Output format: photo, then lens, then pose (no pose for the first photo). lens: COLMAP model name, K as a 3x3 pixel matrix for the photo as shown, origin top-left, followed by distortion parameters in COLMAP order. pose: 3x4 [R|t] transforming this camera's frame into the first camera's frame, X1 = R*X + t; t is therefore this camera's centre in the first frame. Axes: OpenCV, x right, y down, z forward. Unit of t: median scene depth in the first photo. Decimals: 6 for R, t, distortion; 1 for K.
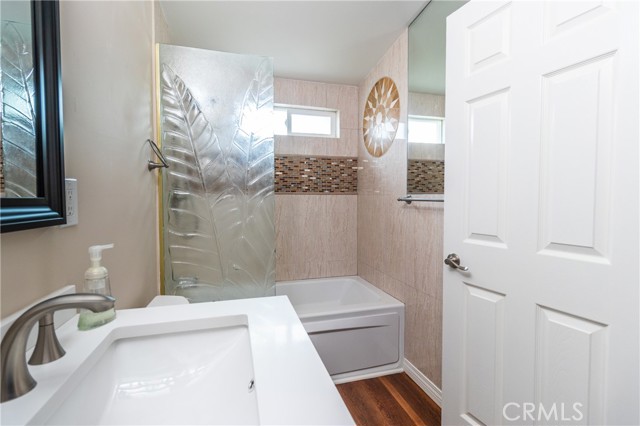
lens RADIAL K [[296.0, 0, 319.7], [0, 296.0, 210.0], [0, 0, 1]] dist [-0.002673, 0.001196]
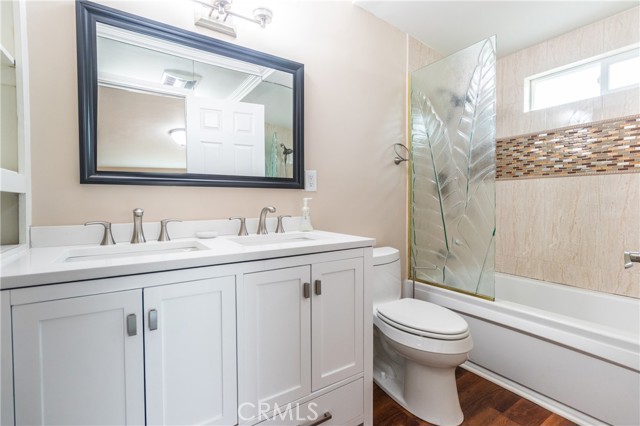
lens RADIAL K [[296.0, 0, 319.6], [0, 296.0, 210.6], [0, 0, 1]] dist [-0.002673, 0.001196]
pose [[0.286737, 0.032418, -0.957461, 0.603518], [-0.036718, 0.999065, 0.022830, 0.065560], [0.957305, 0.028610, 0.287659, 0.169911]]
